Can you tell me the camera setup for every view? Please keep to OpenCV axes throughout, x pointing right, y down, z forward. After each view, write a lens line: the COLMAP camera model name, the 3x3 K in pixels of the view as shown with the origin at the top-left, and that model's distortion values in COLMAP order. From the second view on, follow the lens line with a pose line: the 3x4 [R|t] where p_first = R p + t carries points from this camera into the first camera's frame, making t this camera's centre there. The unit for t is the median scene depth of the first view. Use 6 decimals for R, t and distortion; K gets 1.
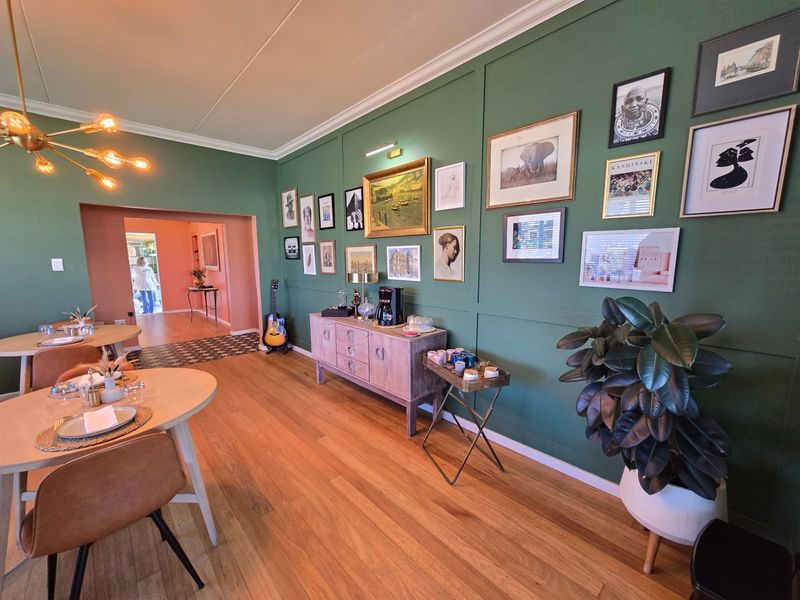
lens RADIAL K [[325.0, 0, 401.6], [0, 325.0, 301.4], [0, 0, 1]] dist [-0.000220, 0.000137]
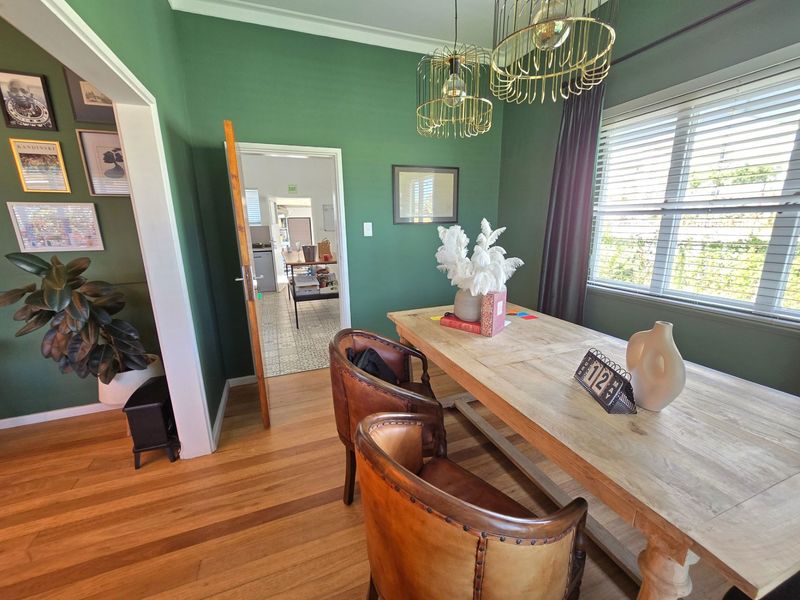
lens RADIAL K [[325.0, 0, 400.4], [0, 325.0, 299.8], [0, 0, 1]] dist [-0.000220, 0.000137]
pose [[0.373131, -0.221016, 0.901069, -0.003429], [0.141210, 0.973425, 0.180289, 0.107693], [-0.916970, 0.059969, 0.394424, -0.706281]]
